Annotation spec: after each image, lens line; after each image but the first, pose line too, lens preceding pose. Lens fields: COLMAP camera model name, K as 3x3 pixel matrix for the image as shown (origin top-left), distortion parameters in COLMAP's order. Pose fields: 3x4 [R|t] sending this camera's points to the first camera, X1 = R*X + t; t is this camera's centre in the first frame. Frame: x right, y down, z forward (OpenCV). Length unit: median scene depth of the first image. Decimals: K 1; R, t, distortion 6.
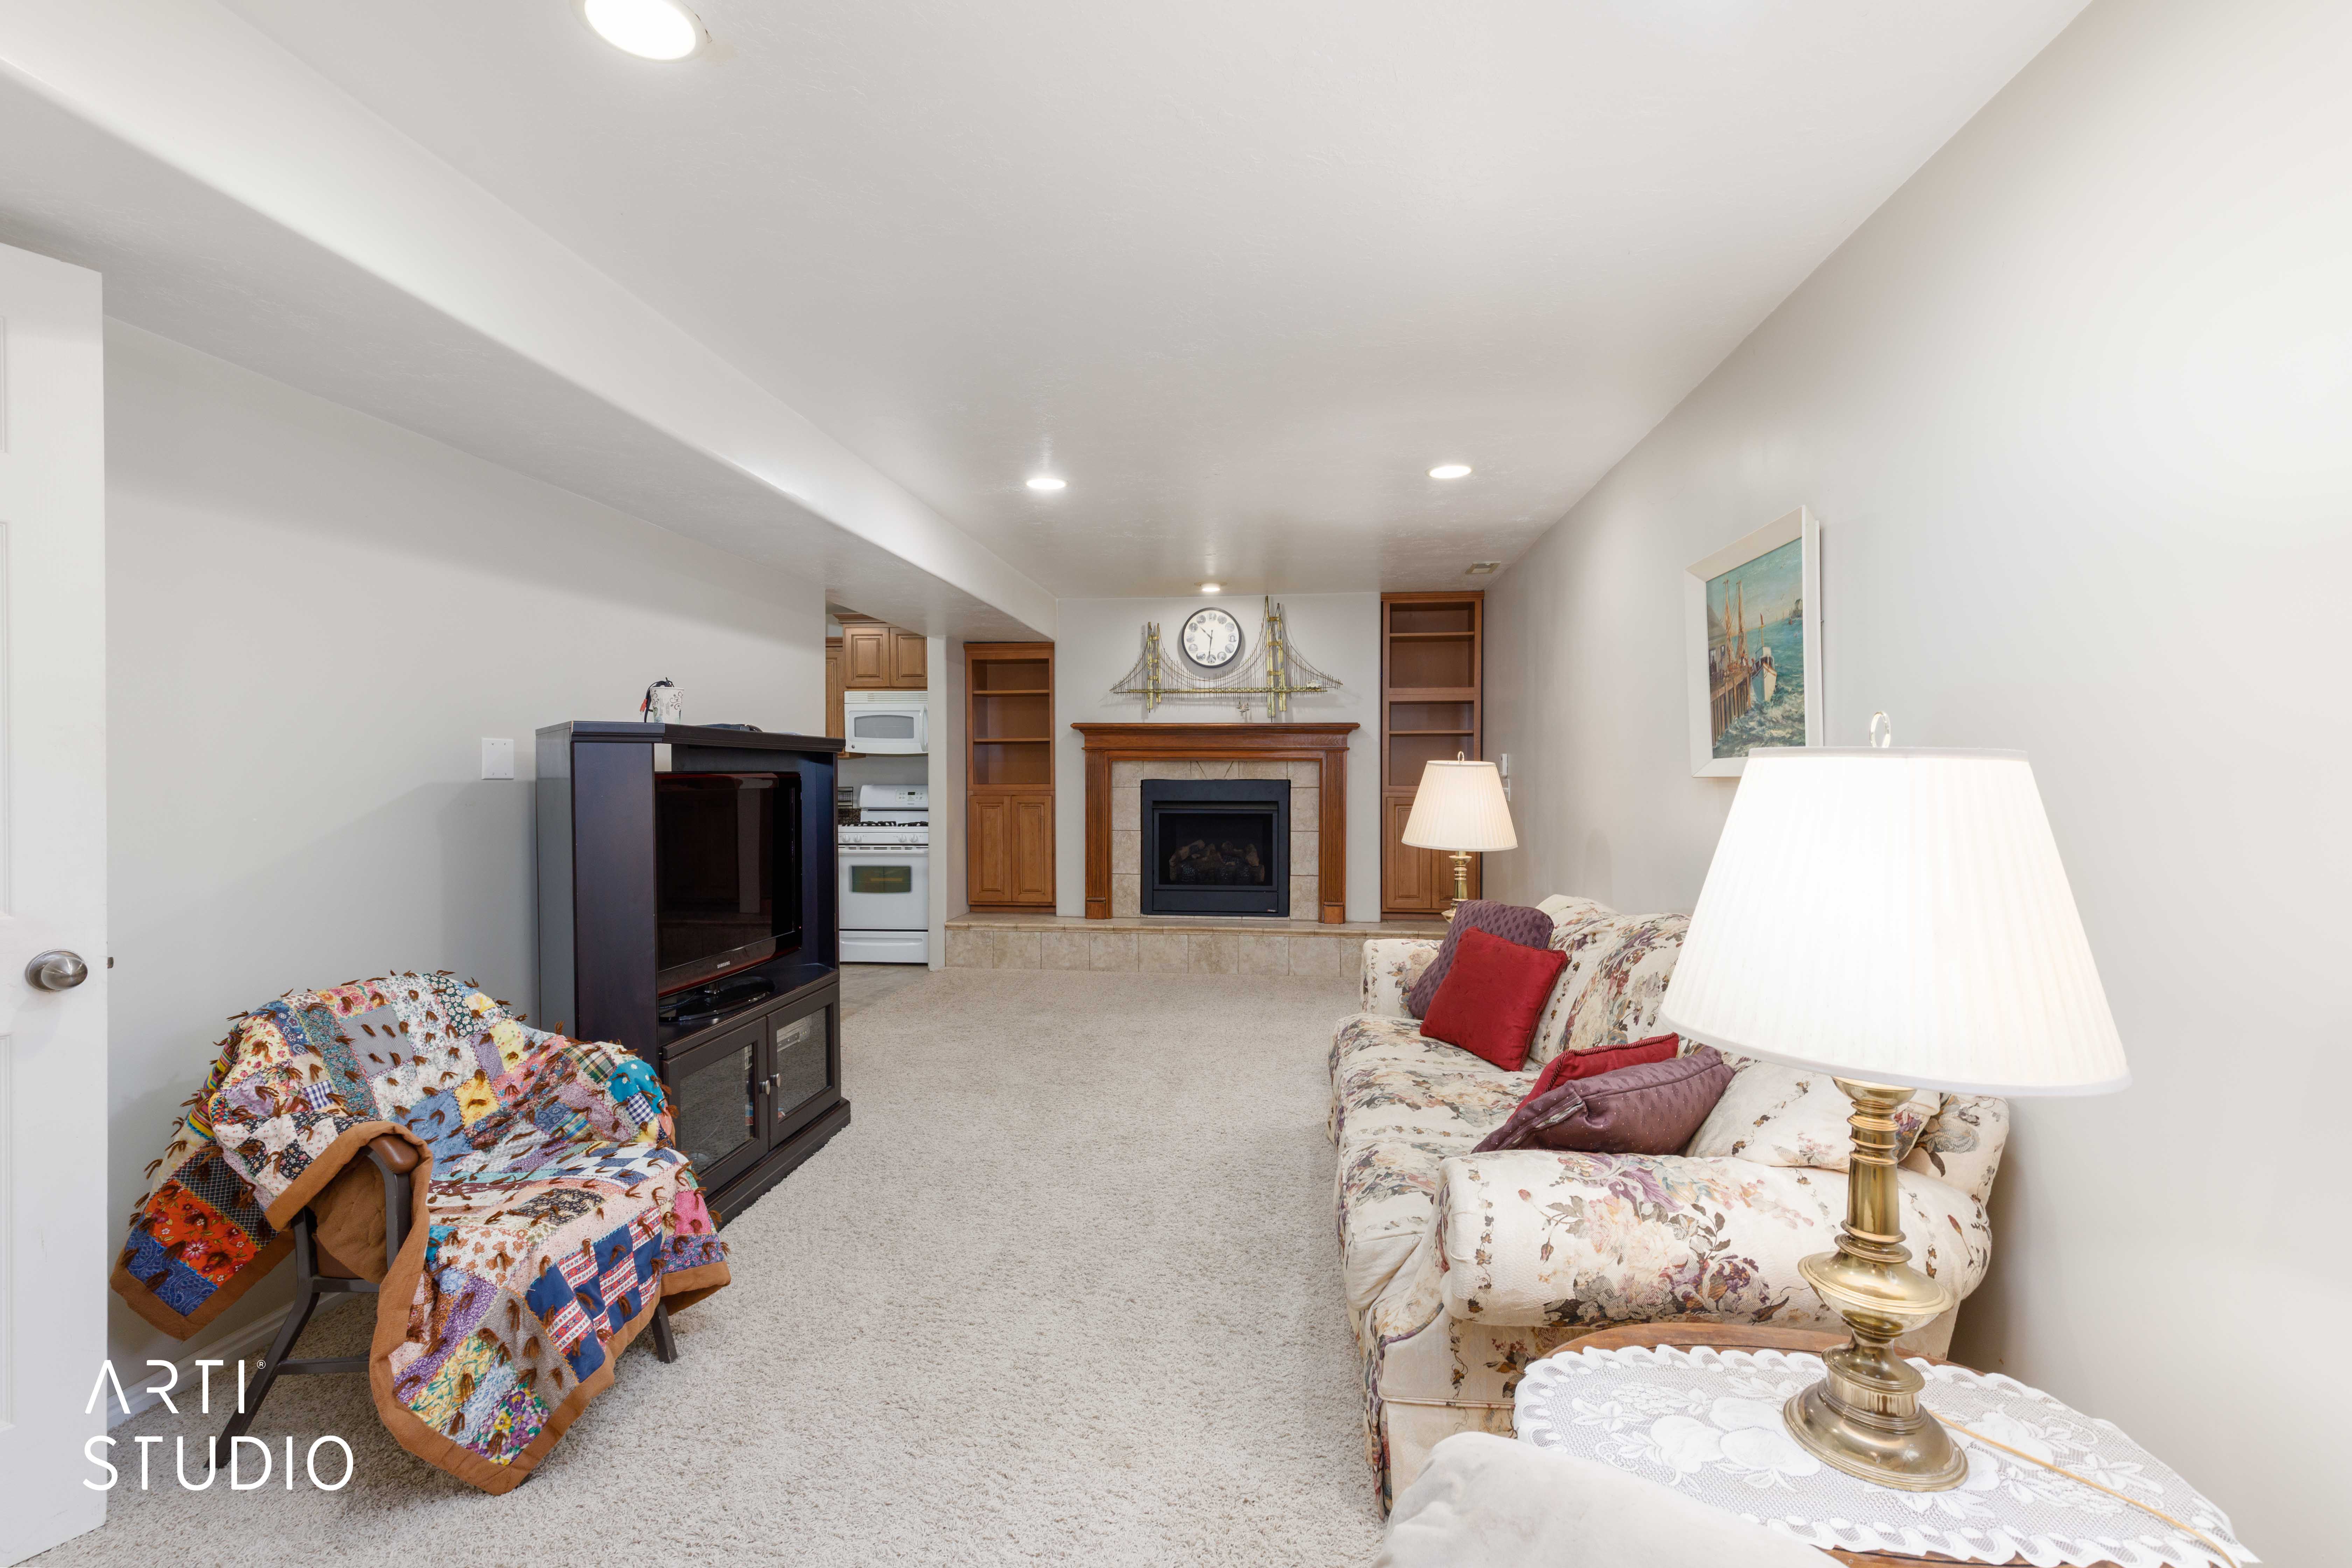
lens RADIAL K [[1074.8, 0, 1172.9], [0, 1074.8, 784.6], [0, 0, 1]] dist [0.008897, -0.000594]
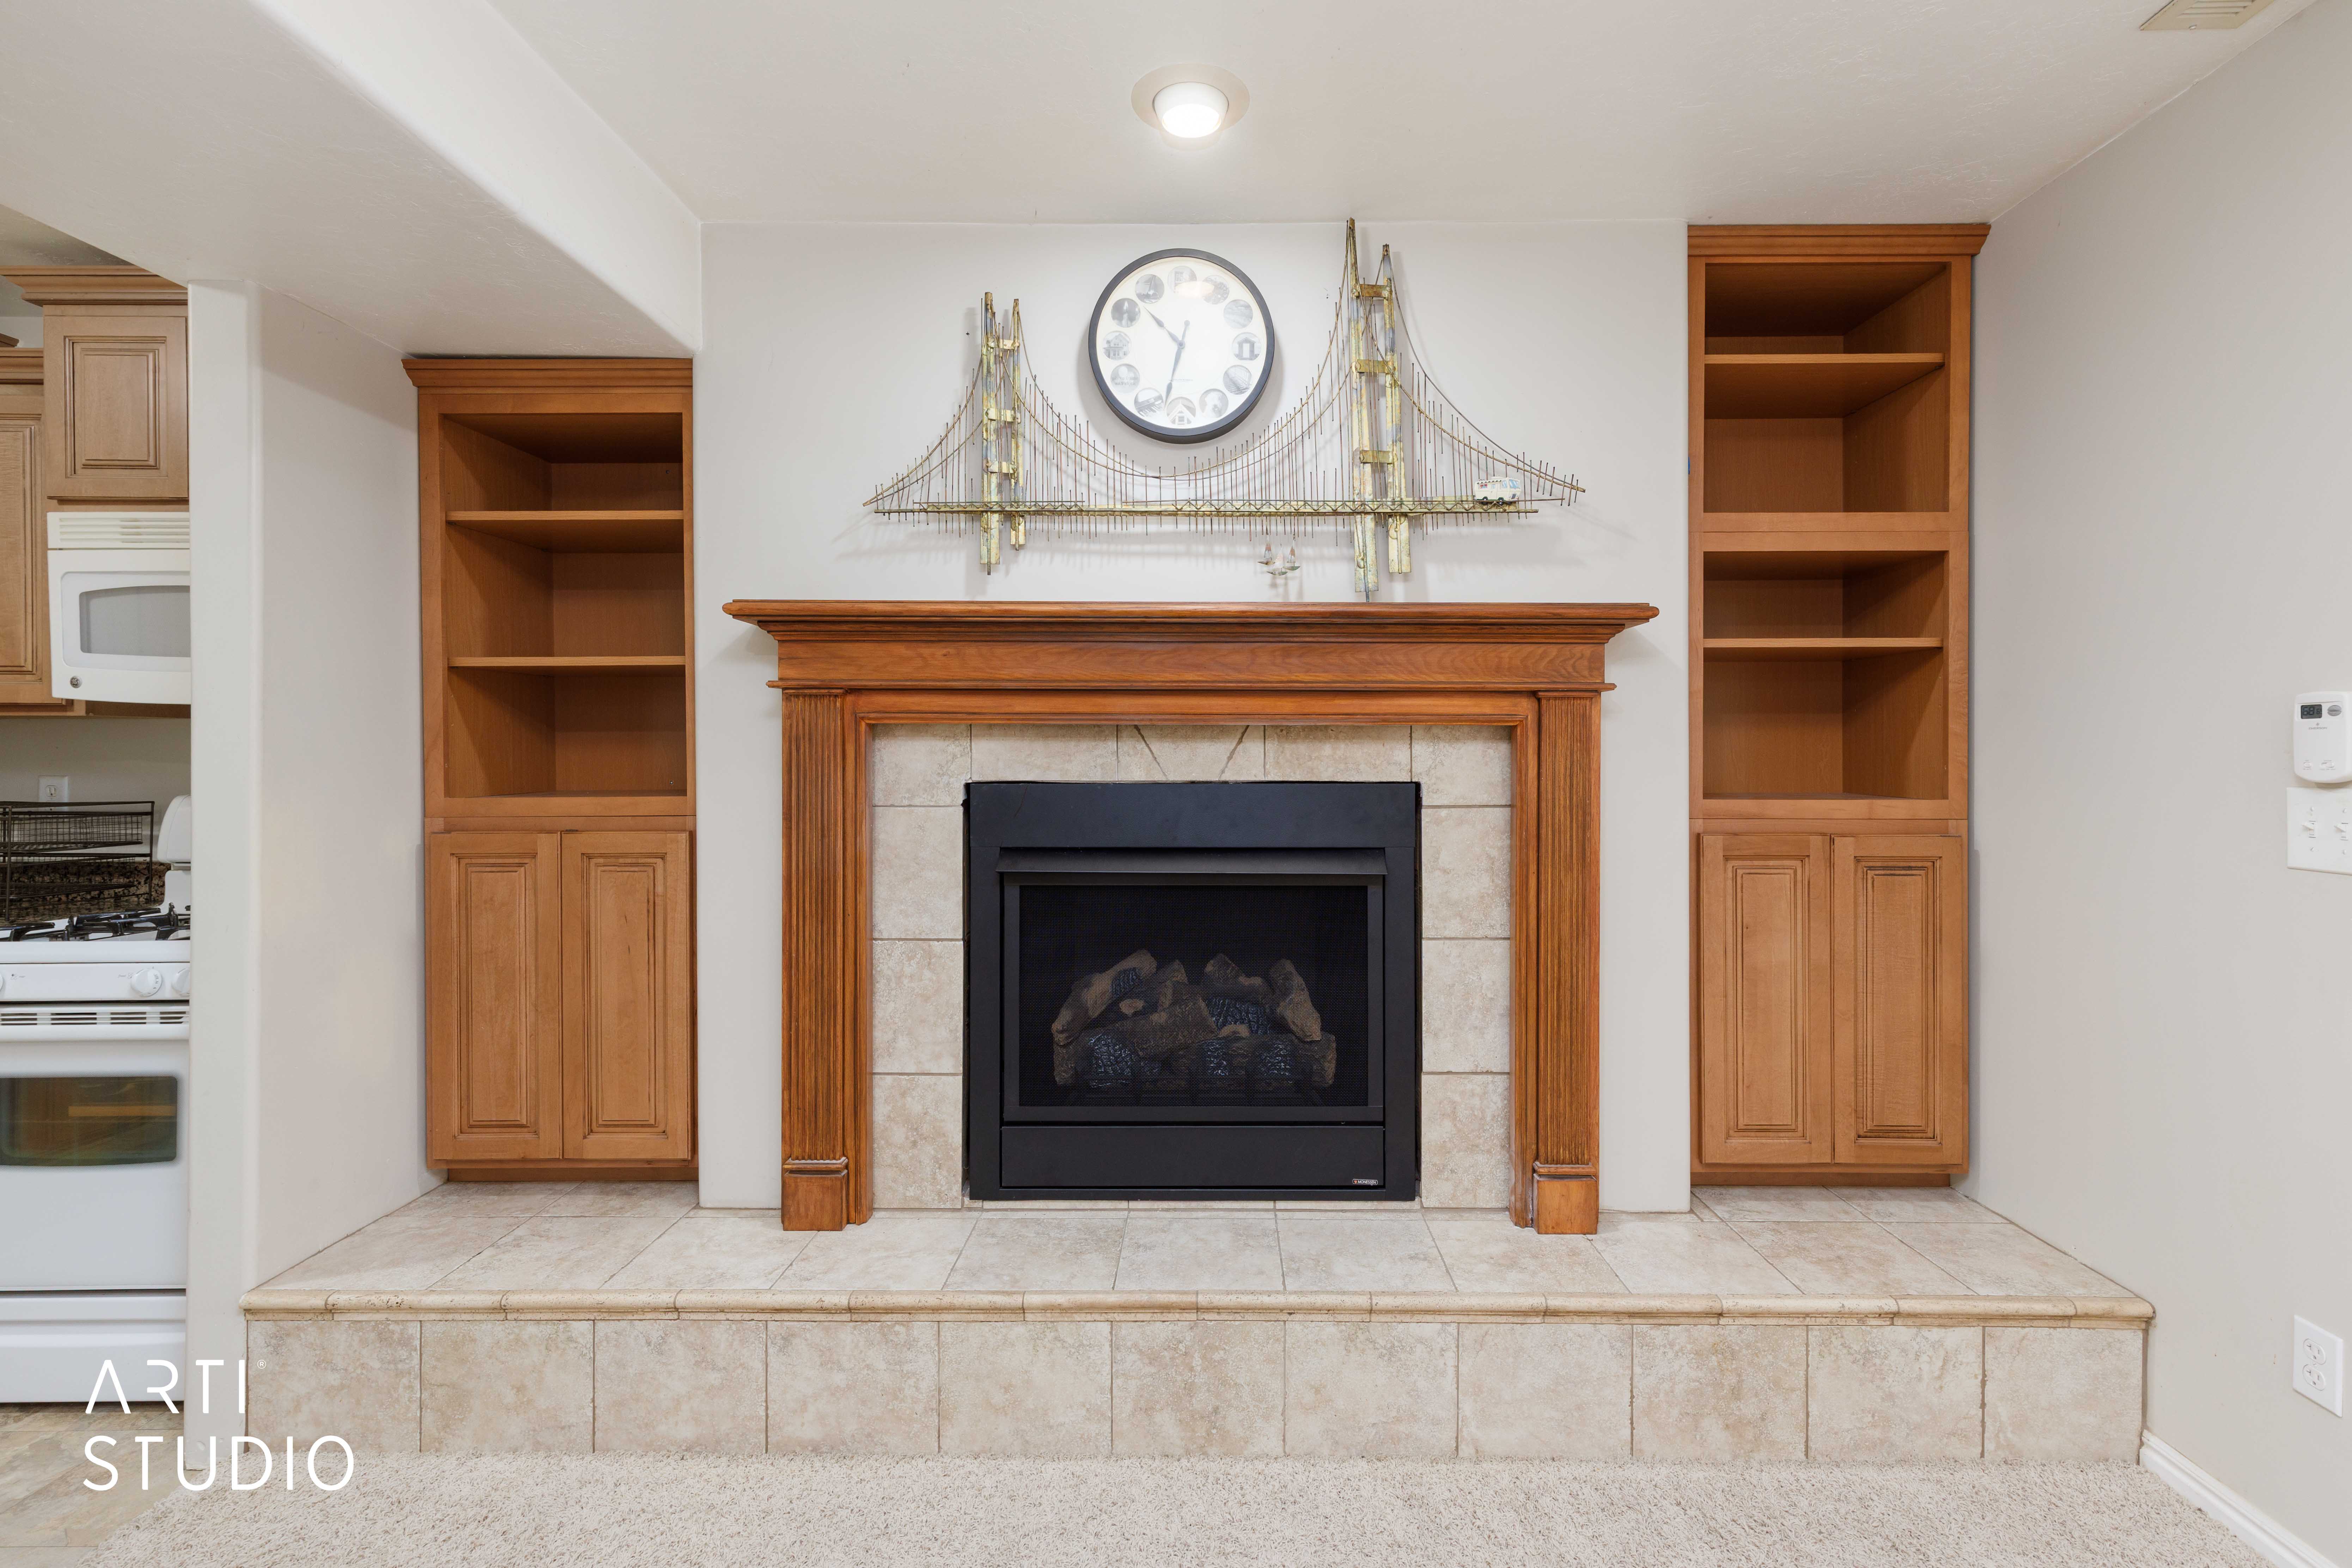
lens RADIAL K [[1074.7, 0, 1206.1], [0, 1074.7, 770.1], [0, 0, 1]] dist [0.008897, -0.000594]
pose [[0.992997, 0.000185, 0.118138, 0.004837], [0.001020, 0.999948, -0.010138, -0.005270], [-0.118133, 0.010188, 0.992945, 0.681958]]
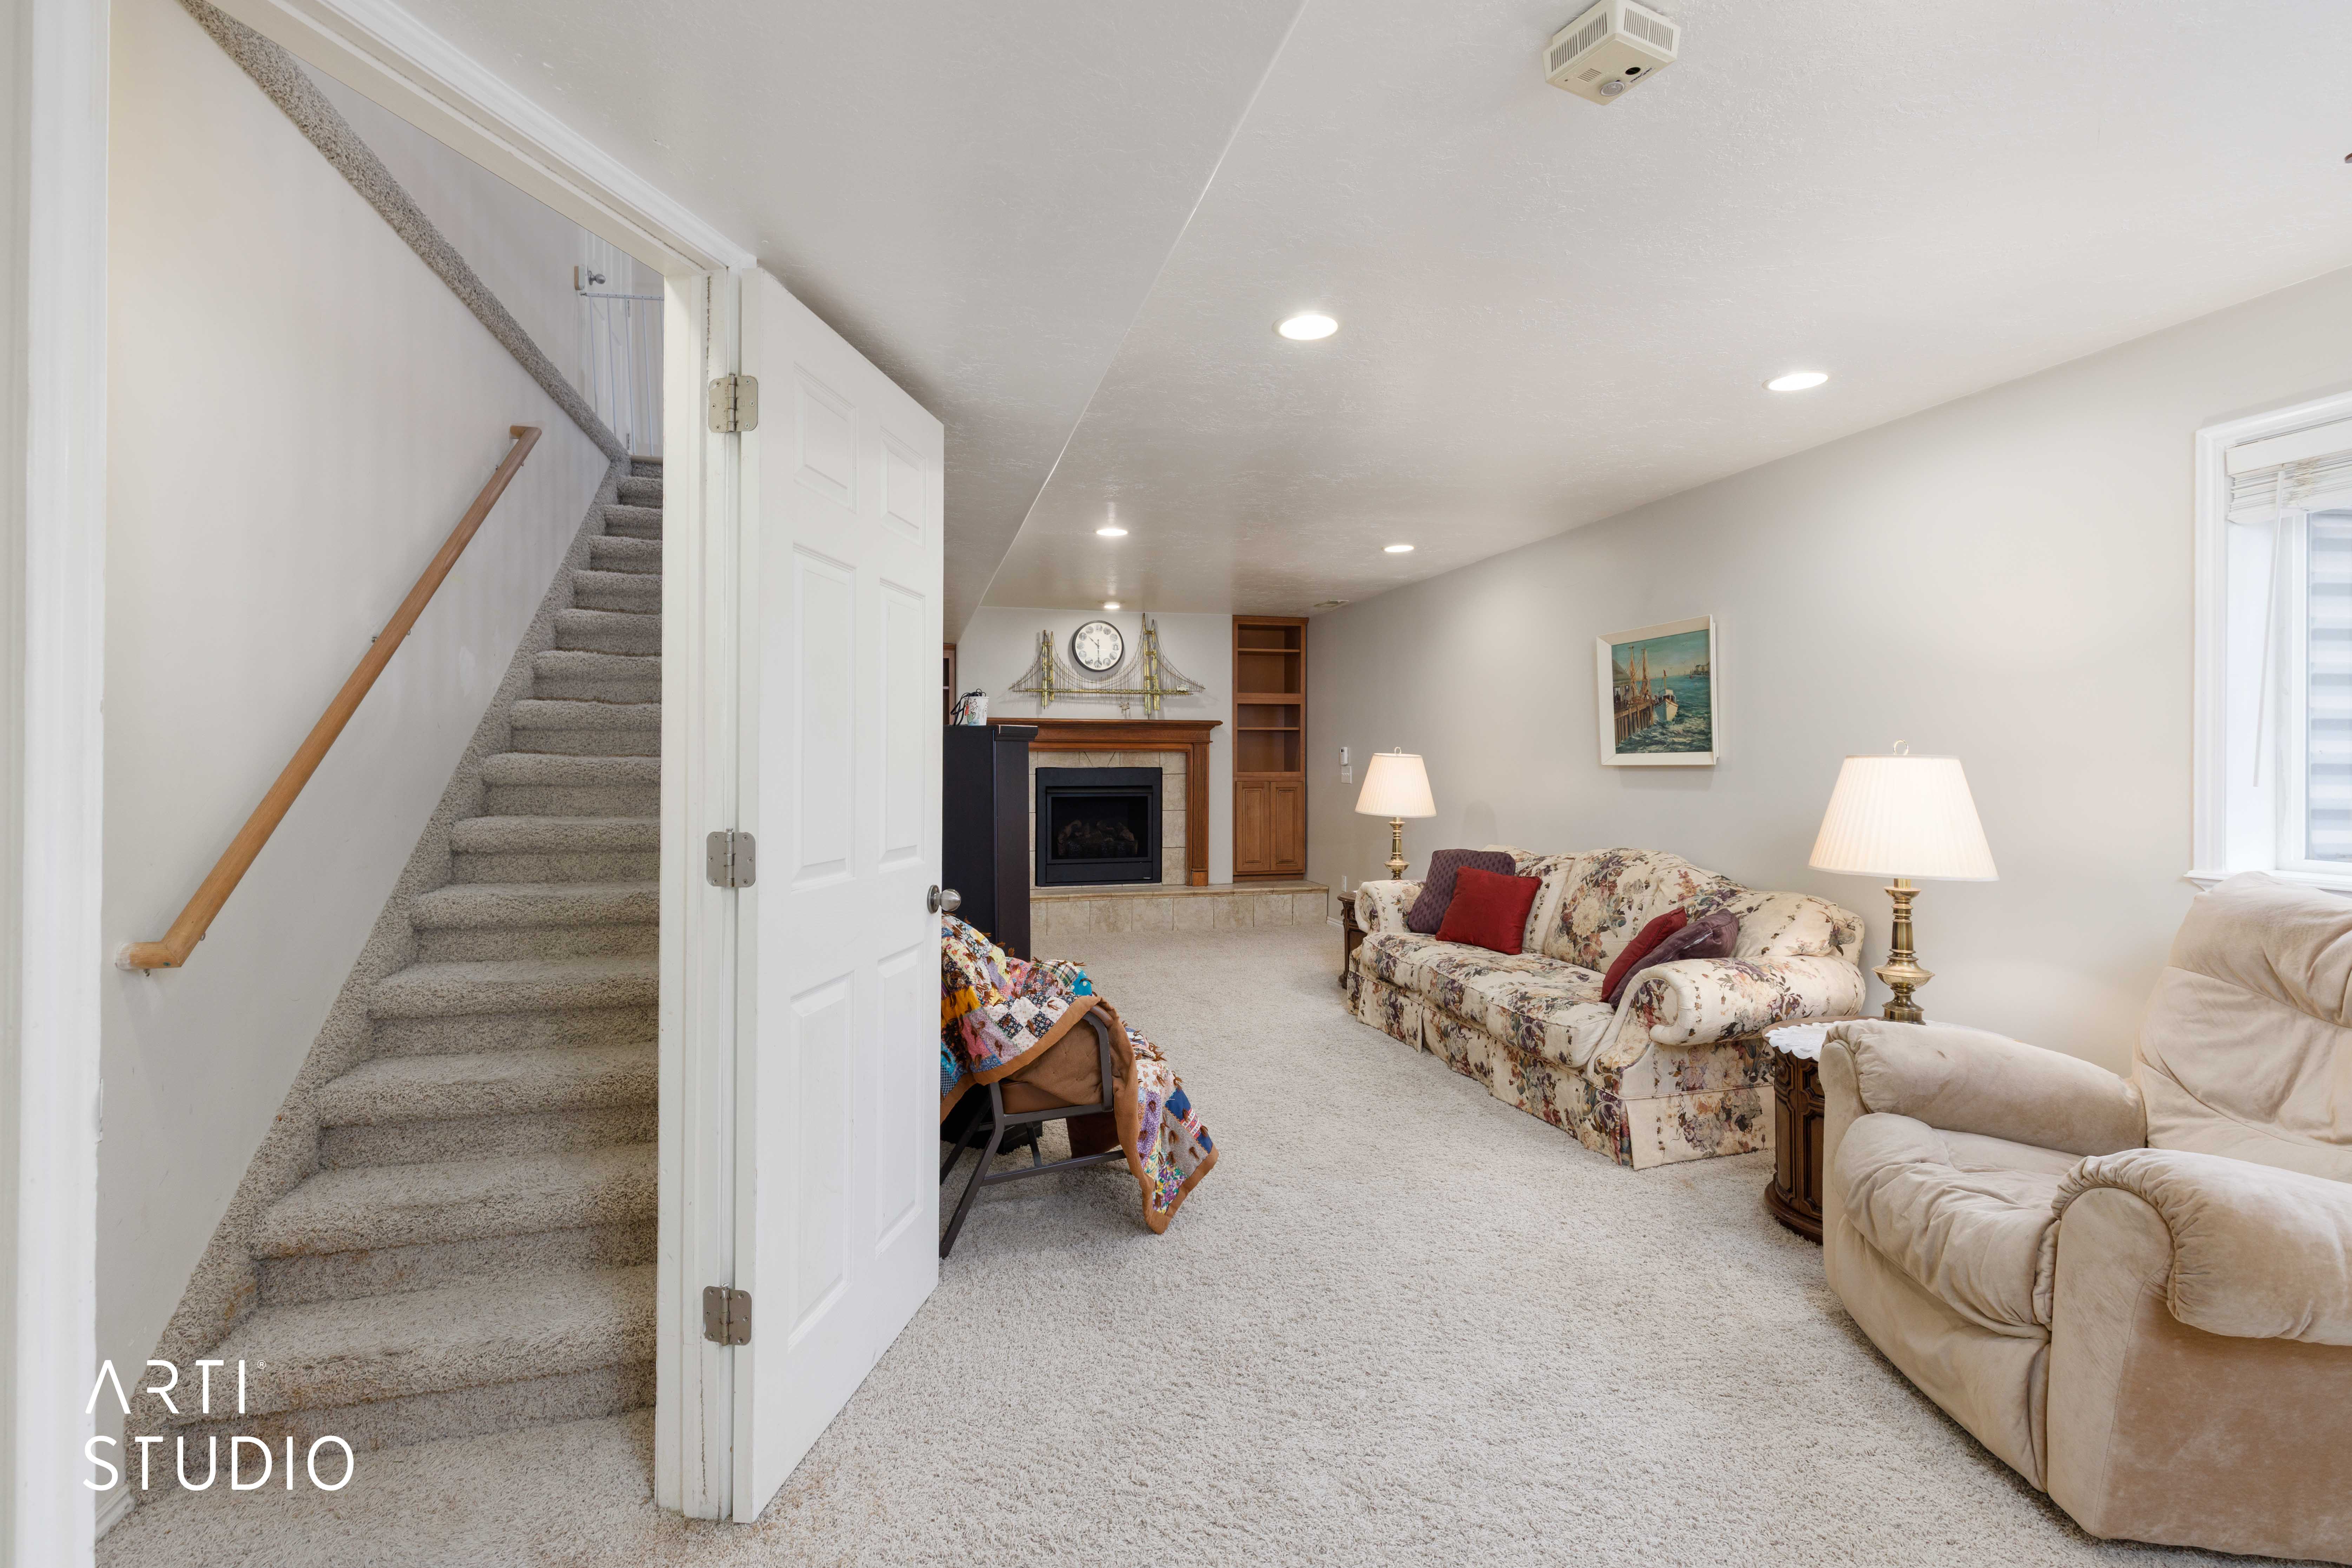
lens RADIAL K [[1074.8, 0, 1184.7], [0, 1074.8, 763.1], [0, 0, 1]] dist [0.008897, -0.000594]
pose [[0.928266, -0.000011, 0.371917, -0.312074], [0.003230, 0.999963, -0.008031, 0.000231], [-0.371903, 0.008657, 0.928231, -0.117654]]
